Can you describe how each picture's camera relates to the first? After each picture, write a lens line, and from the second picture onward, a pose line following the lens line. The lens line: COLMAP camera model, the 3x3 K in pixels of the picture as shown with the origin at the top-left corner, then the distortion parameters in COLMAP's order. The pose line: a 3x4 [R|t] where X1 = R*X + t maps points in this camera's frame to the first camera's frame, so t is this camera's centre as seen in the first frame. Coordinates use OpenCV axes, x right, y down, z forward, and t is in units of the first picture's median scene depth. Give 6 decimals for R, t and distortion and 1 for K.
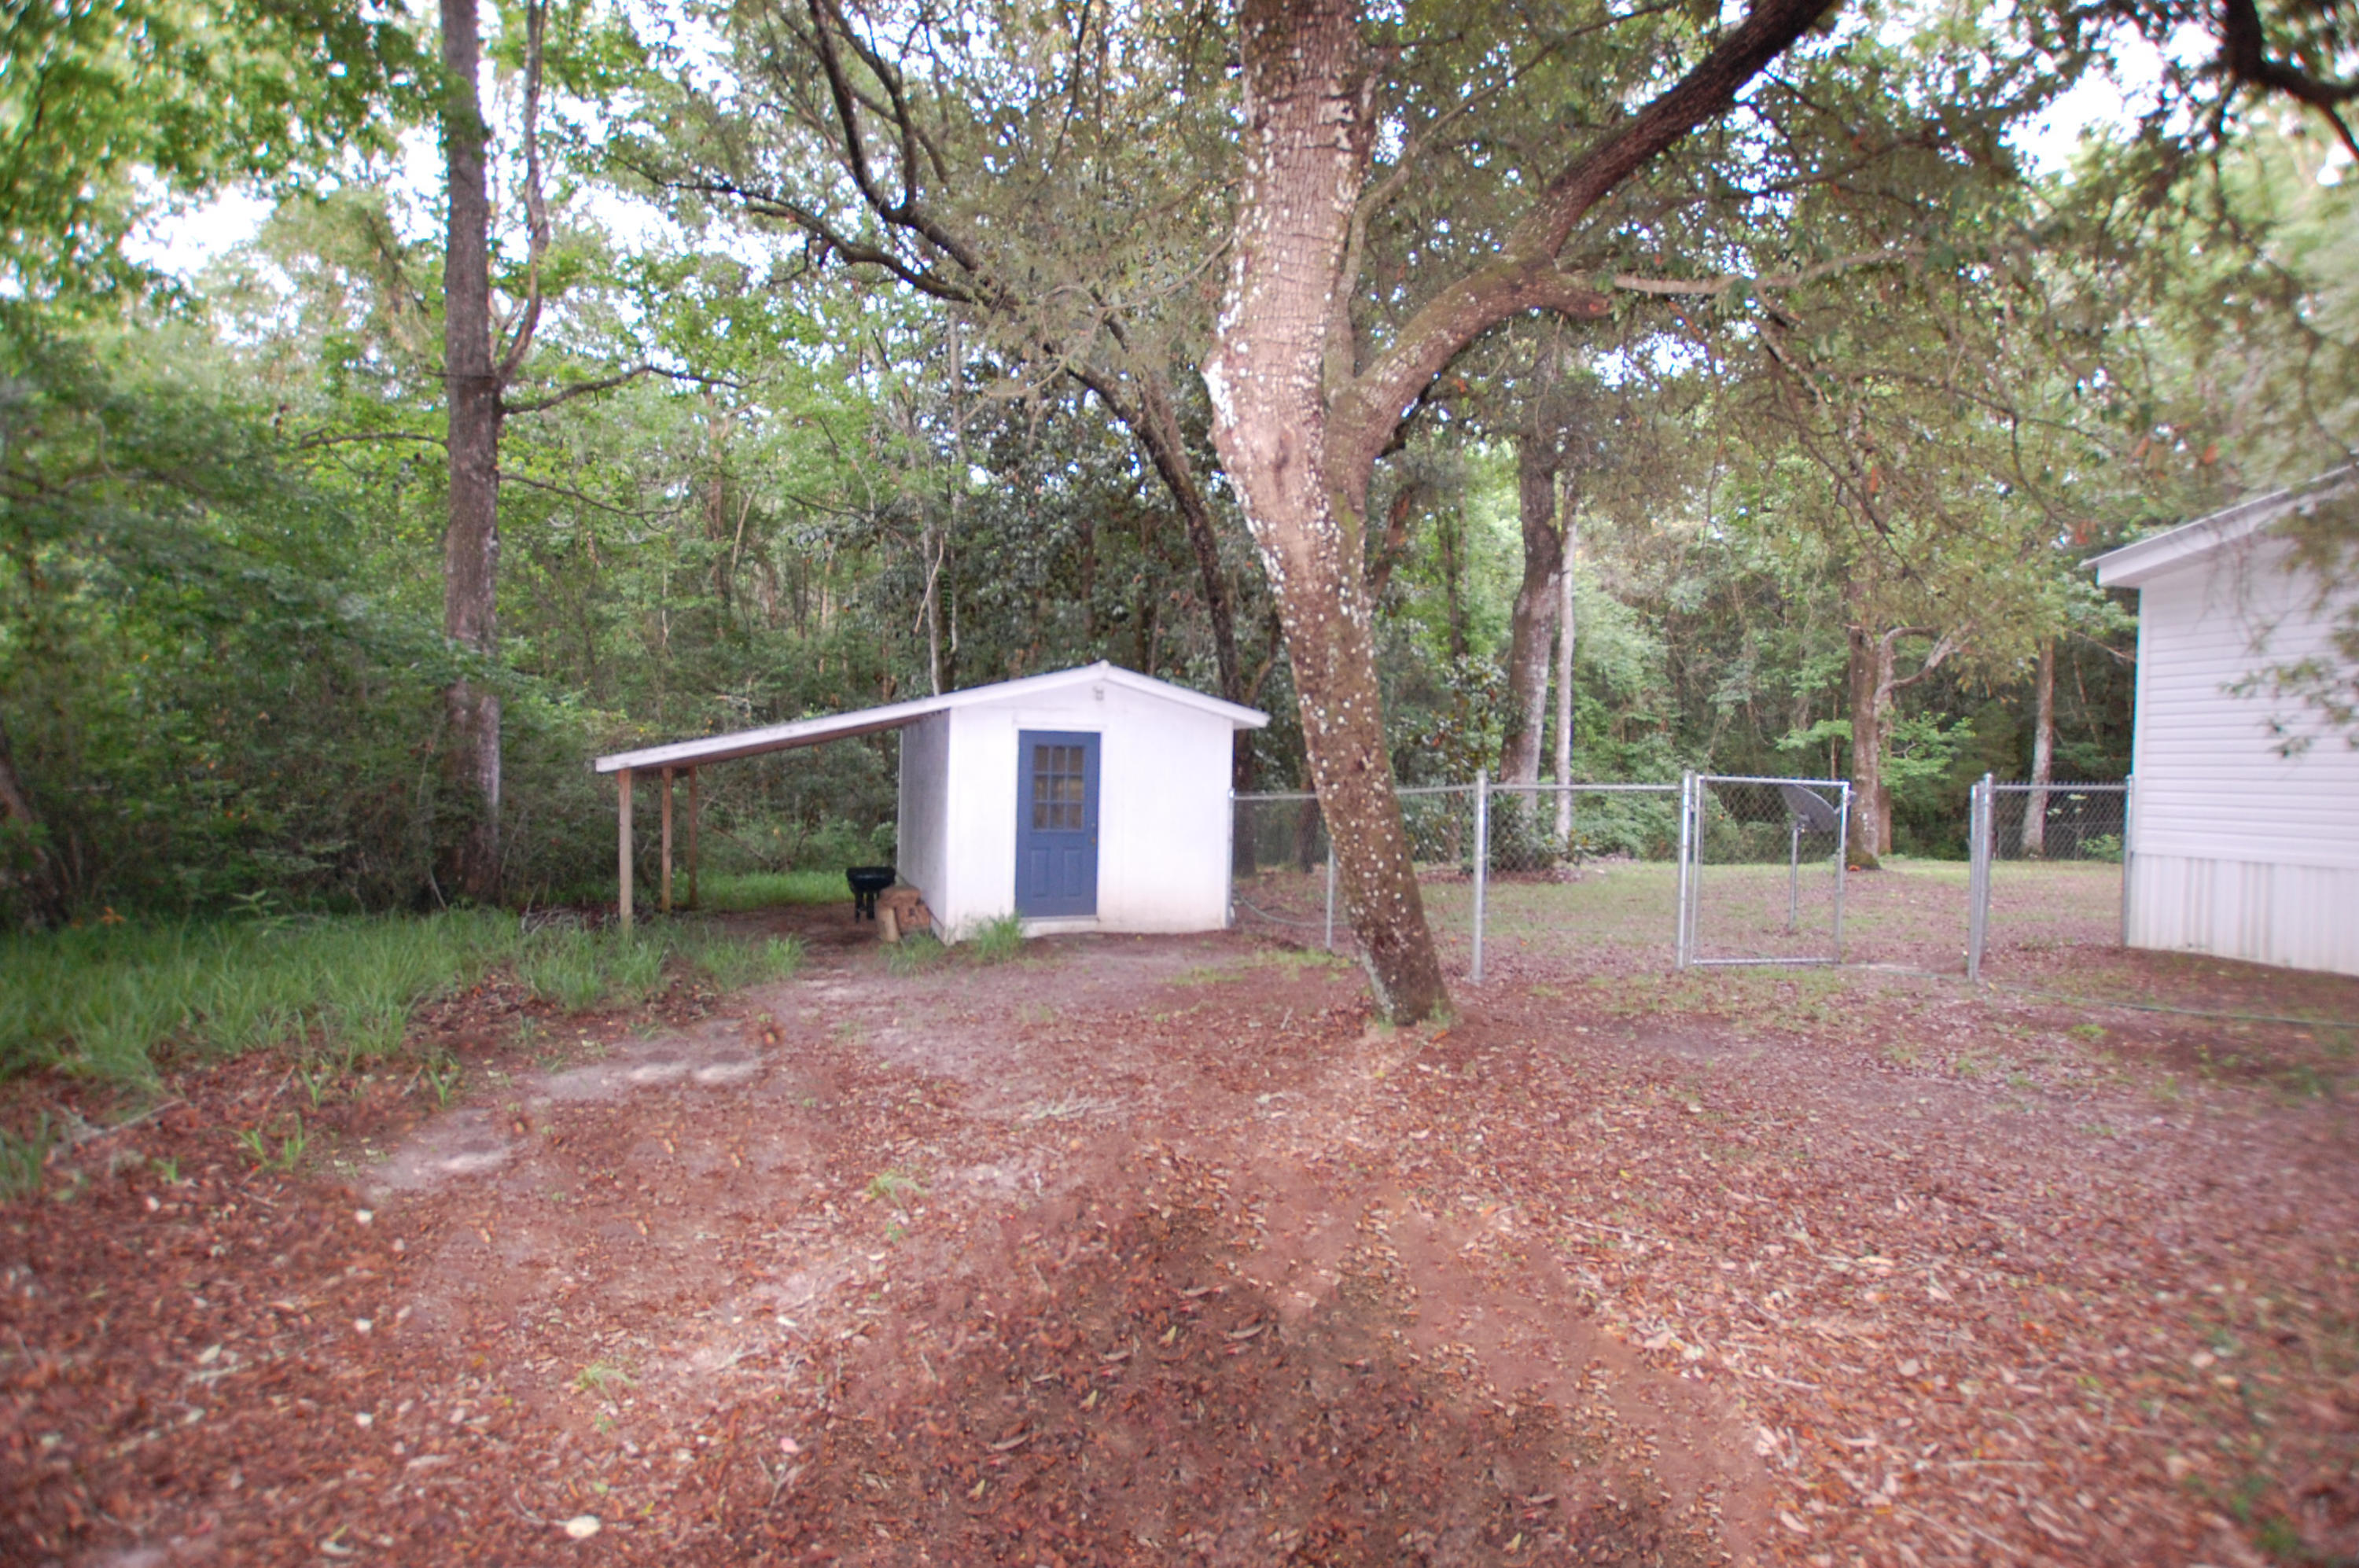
lens RADIAL K [[1040.0, 0, 1183.6], [0, 1040.0, 784.9], [0, 0, 1]] dist [-0.029104, 0.000758]
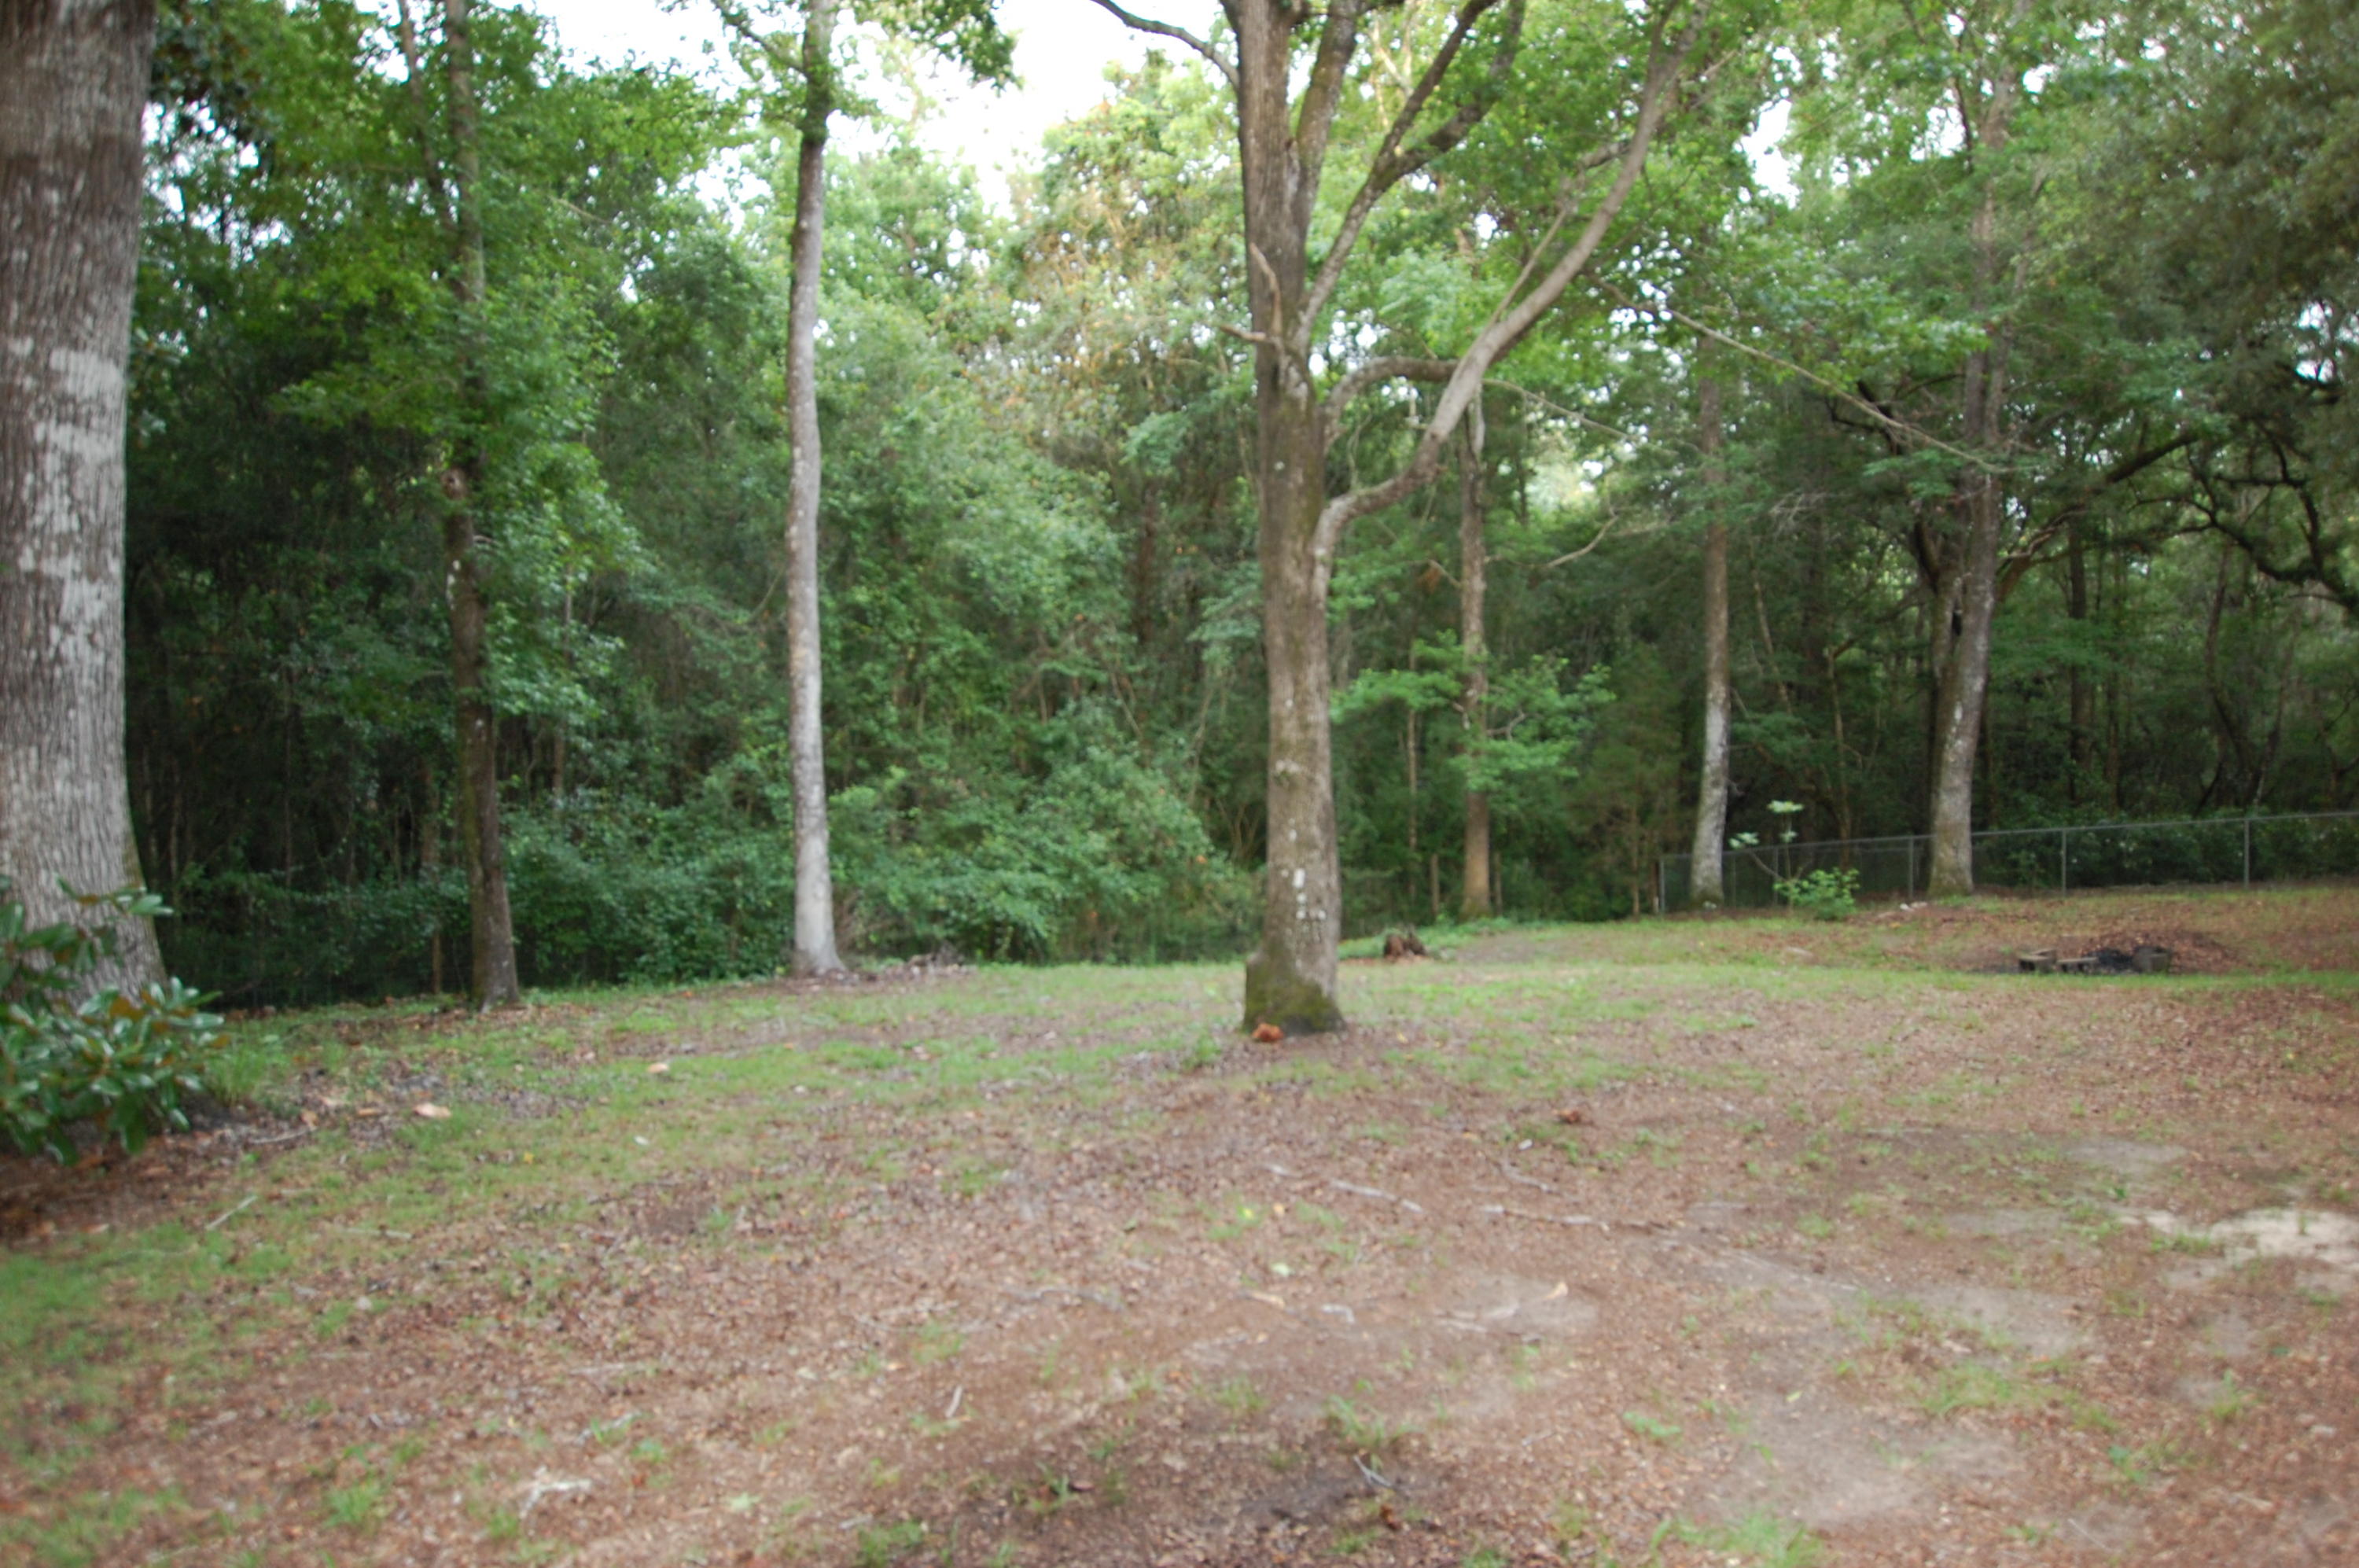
lens RADIAL K [[1620.9, 0, 1177.9], [0, 1620.9, 783.0], [0, 0, 1]] dist [-0.003056, -0.000155]
pose [[0.928560, -0.019442, 0.370673, 0.201248], [0.025483, 0.999610, -0.011405, 0.001708], [-0.370307, 0.020036, 0.928693, 0.240306]]
